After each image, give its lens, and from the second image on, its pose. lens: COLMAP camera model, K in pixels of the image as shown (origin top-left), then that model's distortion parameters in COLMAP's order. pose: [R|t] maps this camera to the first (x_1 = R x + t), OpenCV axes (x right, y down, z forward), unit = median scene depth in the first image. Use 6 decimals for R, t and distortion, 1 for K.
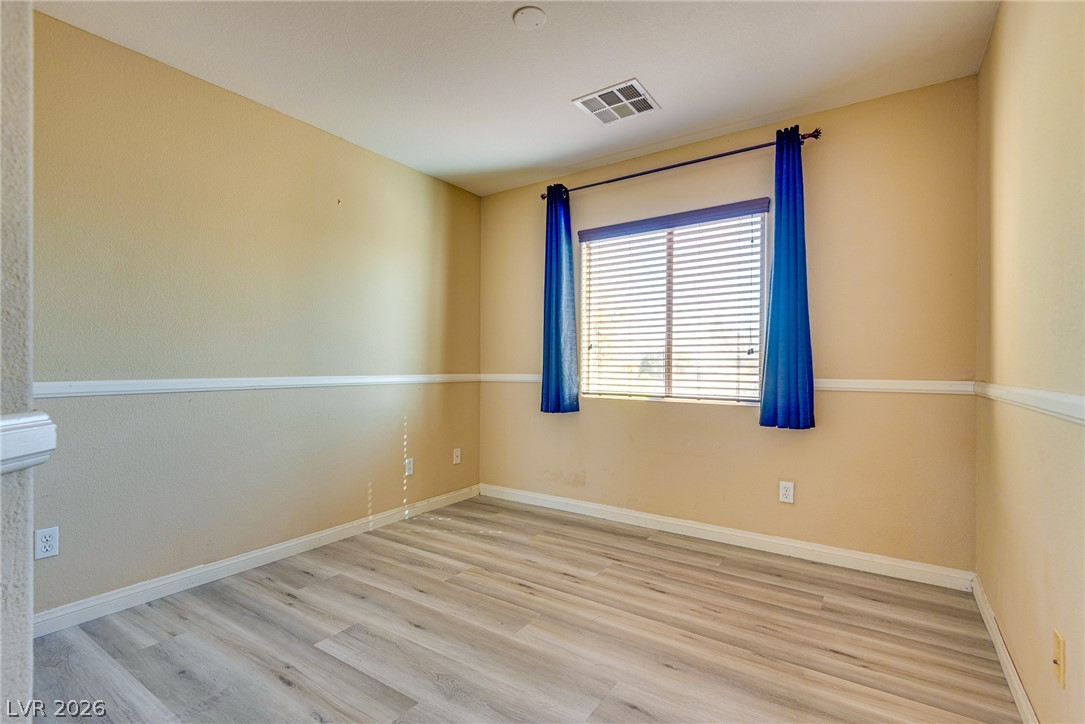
lens RADIAL K [[489.1, 0, 535.8], [0, 489.1, 359.3], [0, 0, 1]] dist [0.017816, -0.011464]
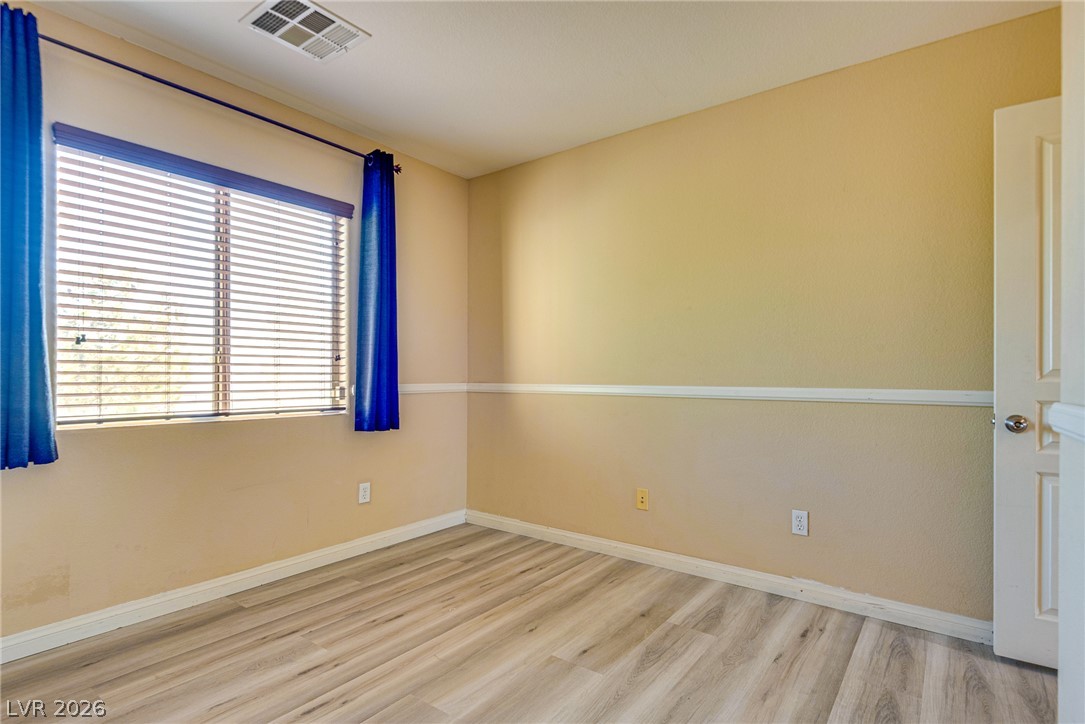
lens RADIAL K [[545.0, 0, 543.2], [0, 545.0, 363.7], [0, 0, 1]] dist [-0.000771, -0.000989]
pose [[0.041055, 0.012701, 0.999076, -0.699724], [-0.012457, 0.999848, -0.012199, 0.005530], [-0.999079, -0.011944, 0.041207, 0.632001]]
